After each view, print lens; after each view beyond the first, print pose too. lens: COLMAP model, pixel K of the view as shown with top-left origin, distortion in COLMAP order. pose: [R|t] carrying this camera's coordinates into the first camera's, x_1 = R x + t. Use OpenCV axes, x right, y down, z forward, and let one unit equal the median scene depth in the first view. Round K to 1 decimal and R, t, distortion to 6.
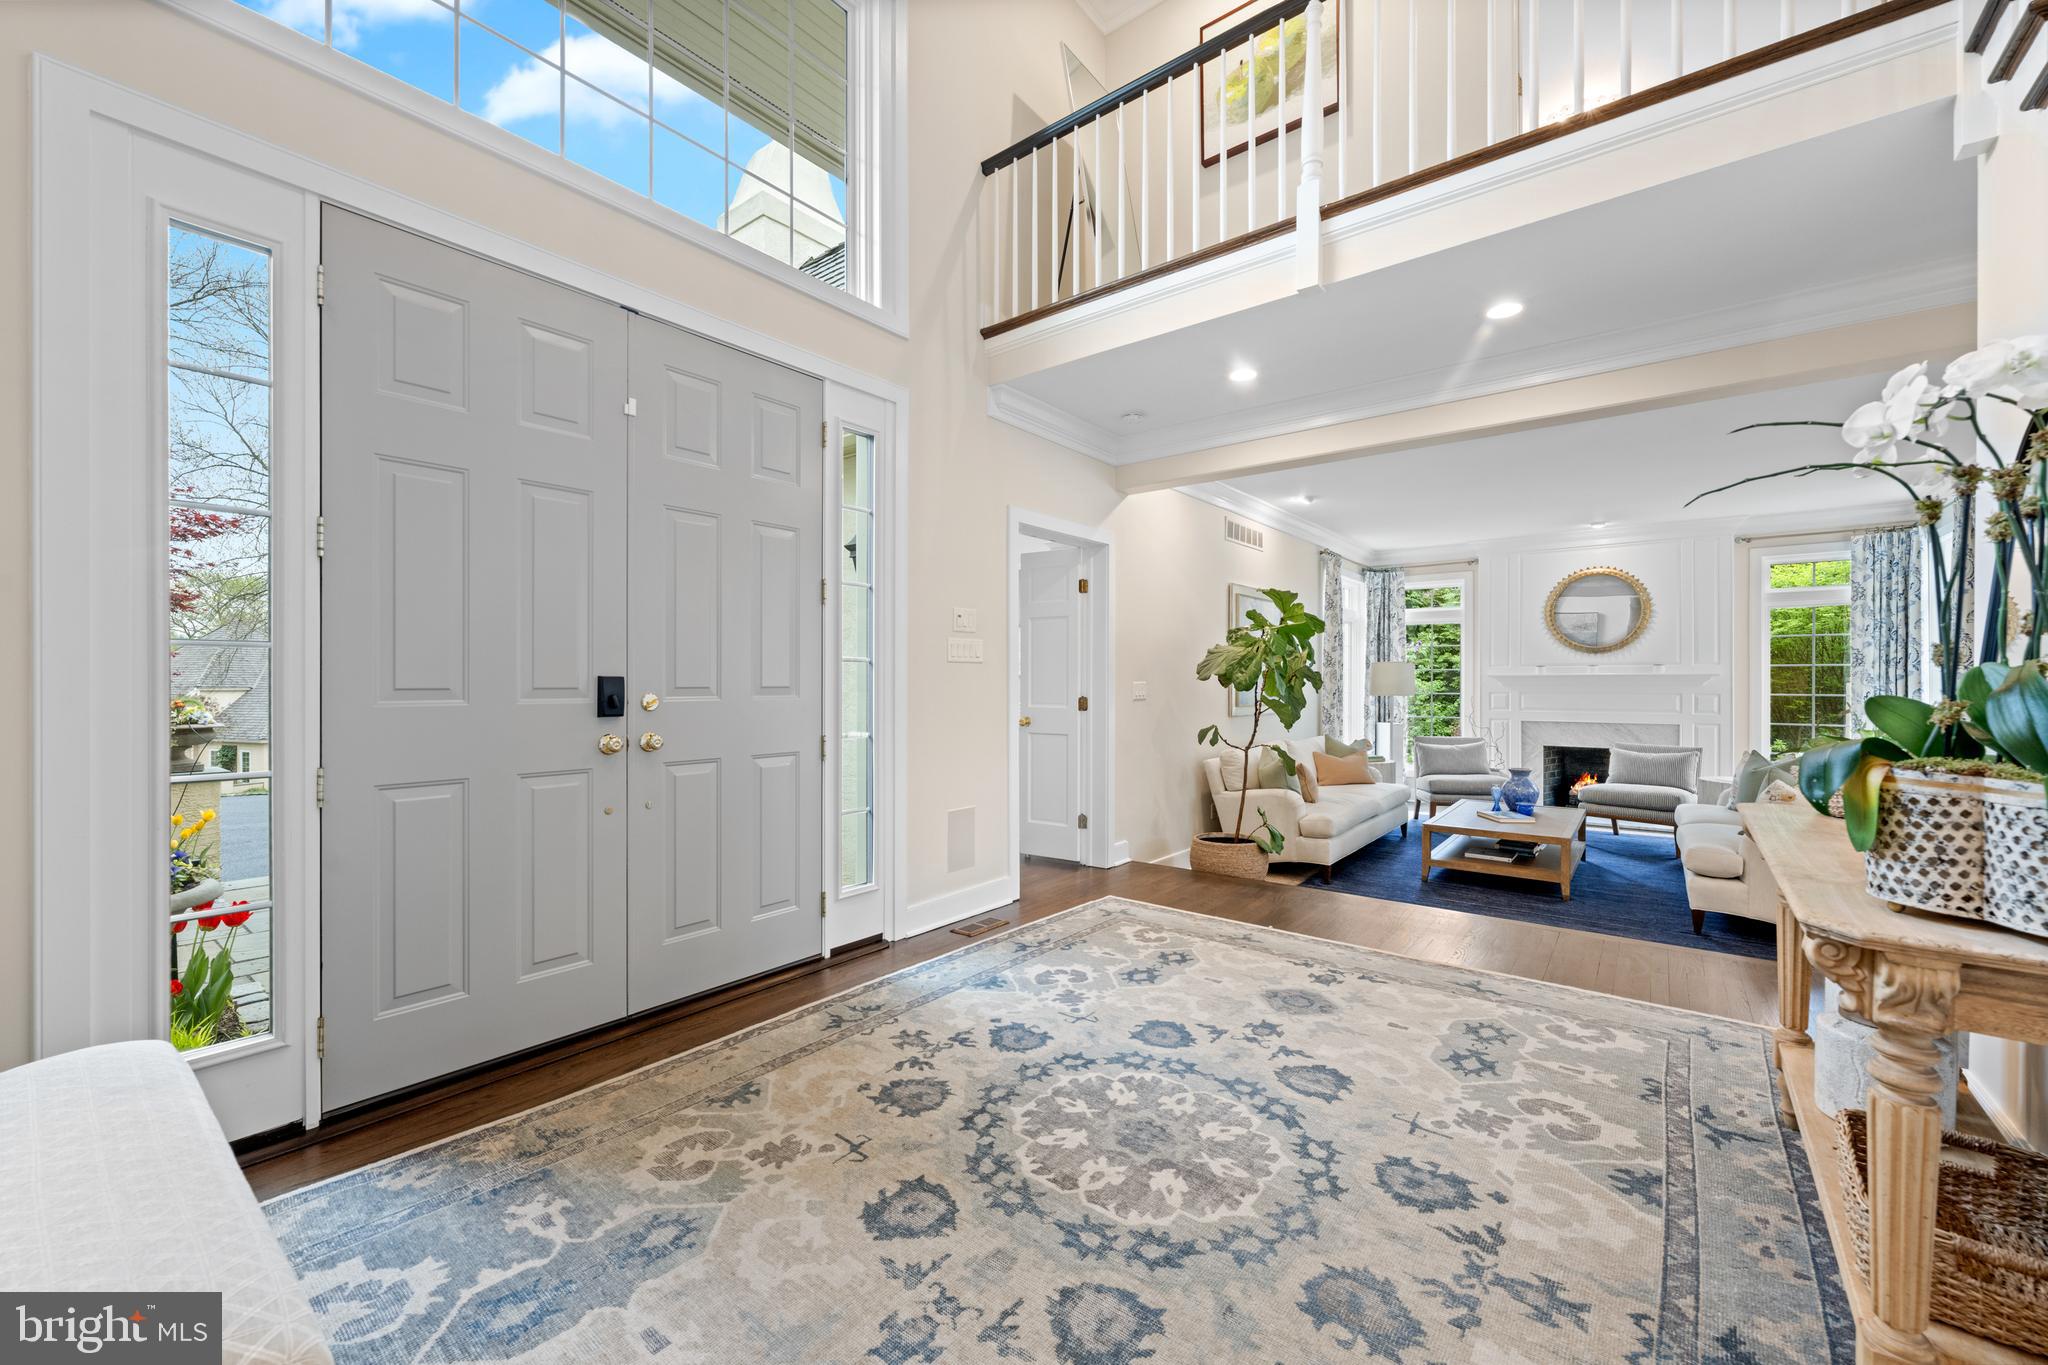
lens RADIAL K [[814.5, 0, 1018.6], [0, 814.5, 684.2], [0, 0, 1]] dist [-0.001505, 0.000336]
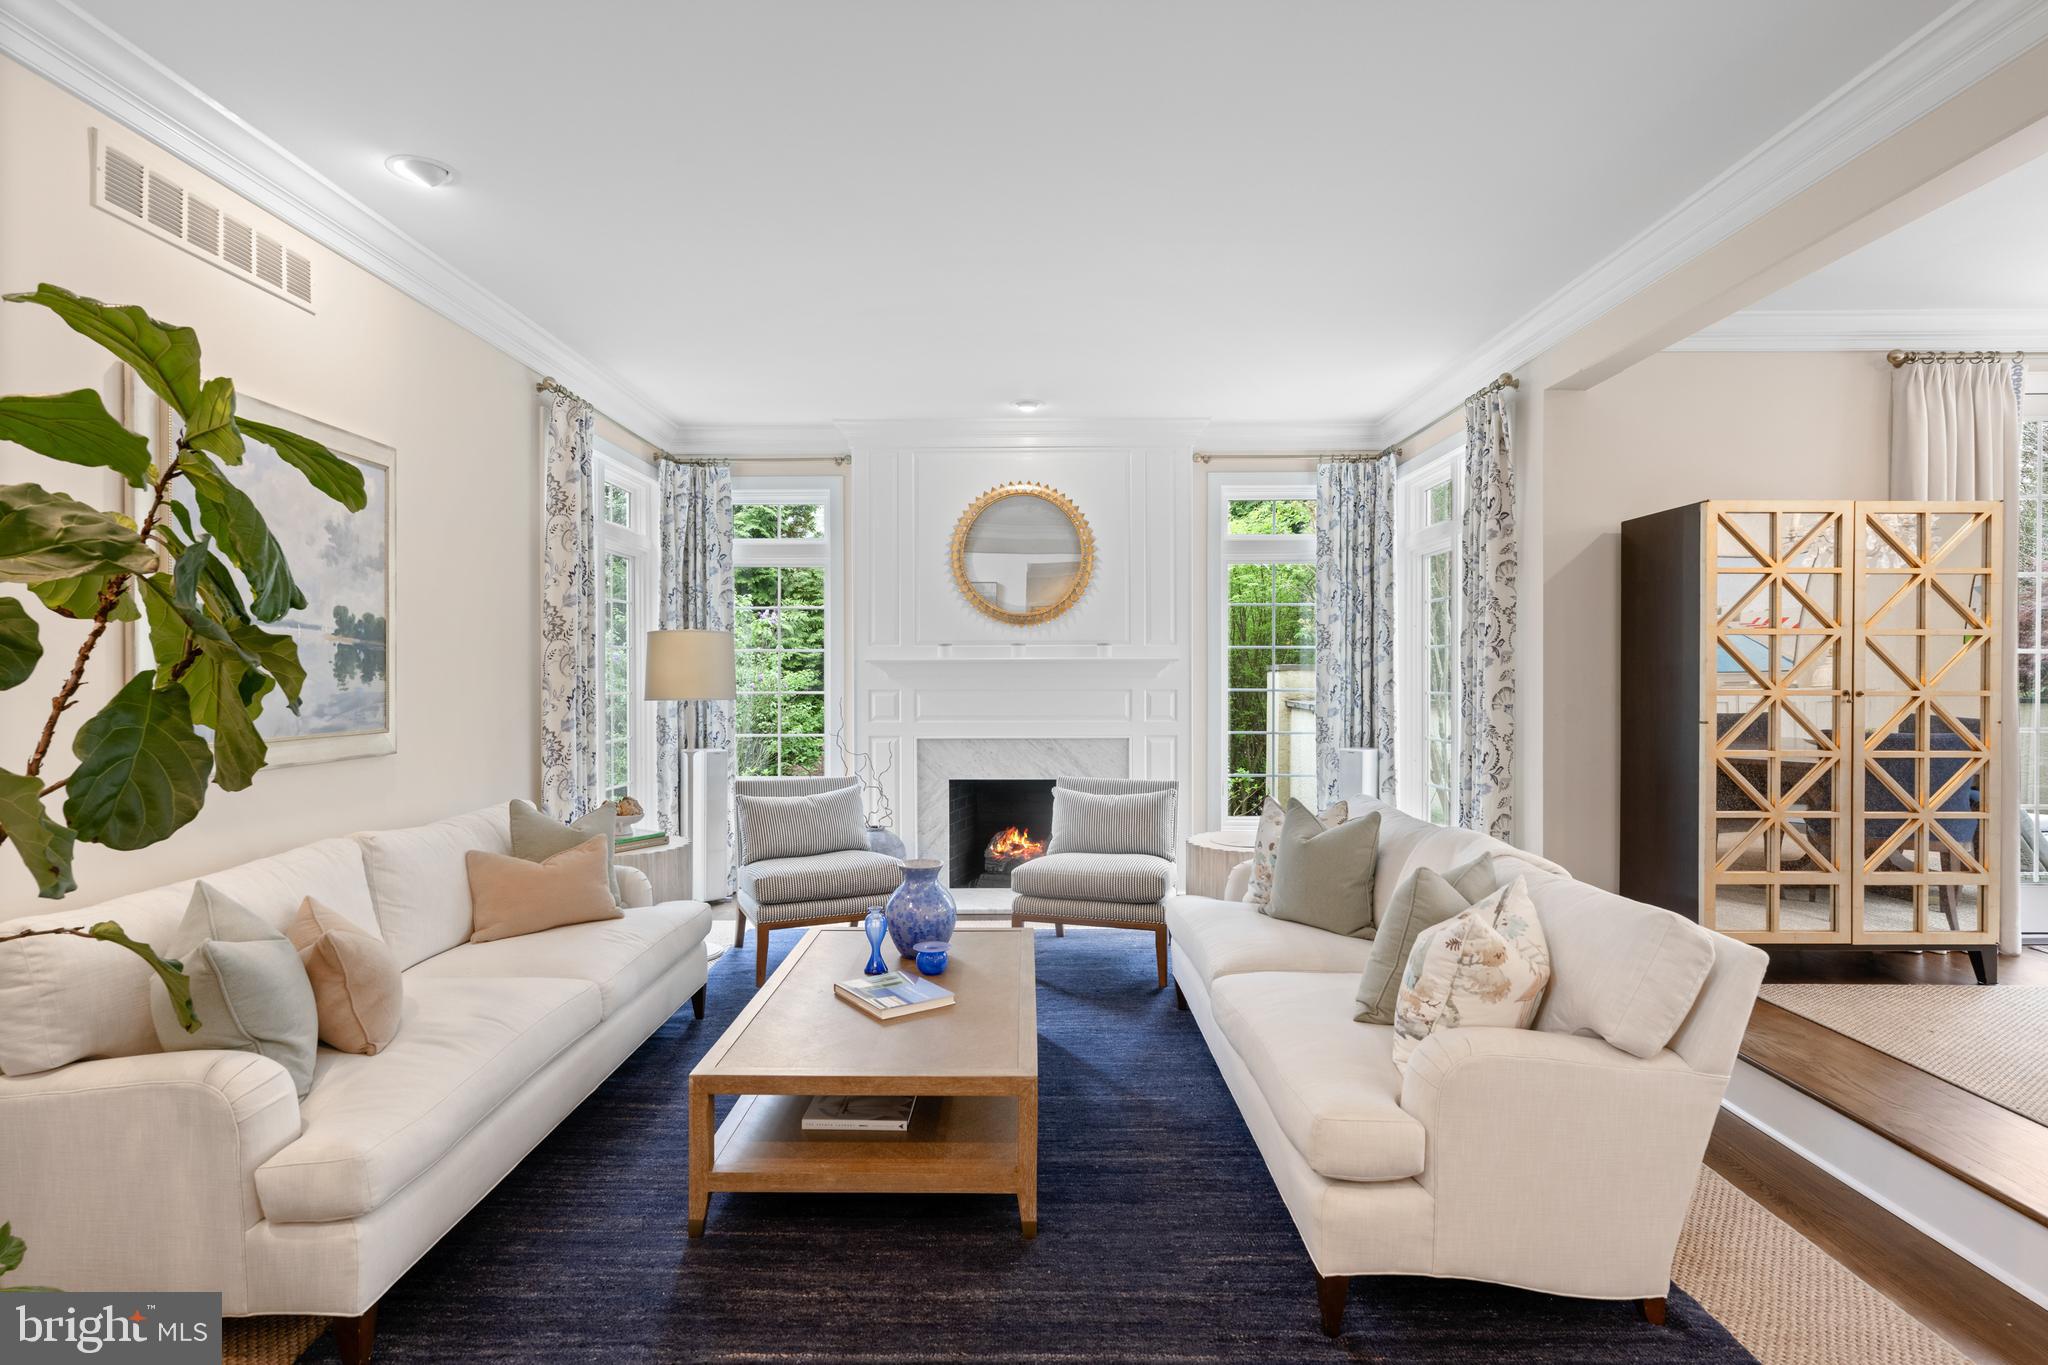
lens RADIAL K [[1058.5, 0, 1020.8], [0, 1058.5, 673.1], [0, 0, 1]] dist [0.001335, 0.000265]
pose [[0.791641, -0.002202, 0.610983, 0.429594], [0.003466, 0.999994, -0.000887, -0.001761], [-0.610977, 0.002820, 0.791644, 0.713943]]
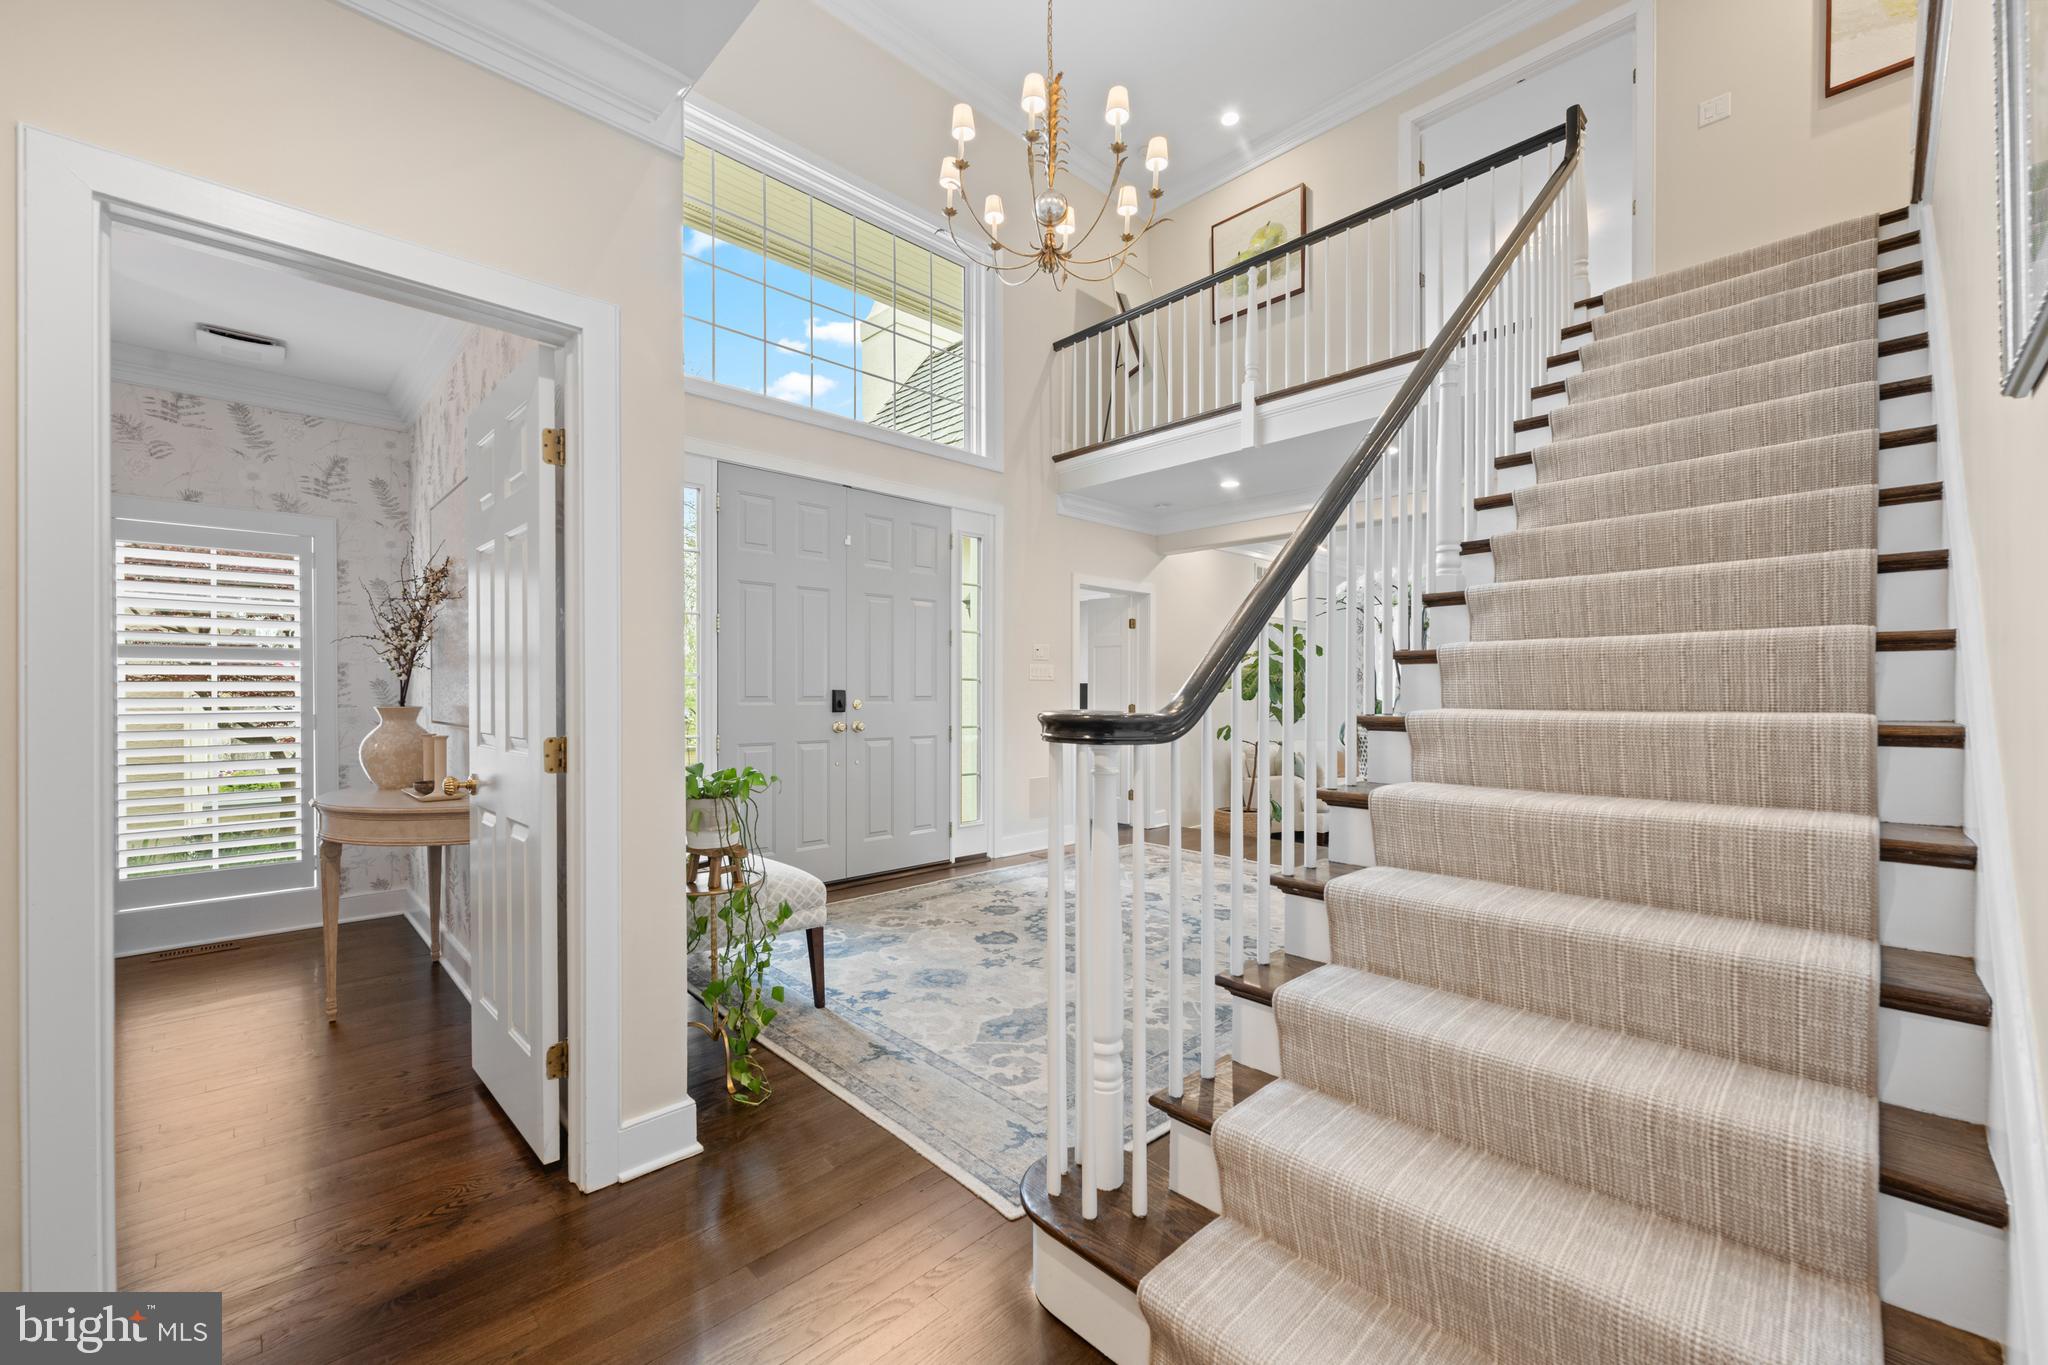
lens RADIAL K [[814.5, 0, 1023.4], [0, 814.5, 699.3], [0, 0, 1]] dist [-0.001505, 0.000336]
pose [[0.991927, 0.001899, -0.126796, 0.086114], [-0.001363, 0.999990, 0.004311, 0.001639], [0.126802, -0.004103, 0.991920, -0.463877]]
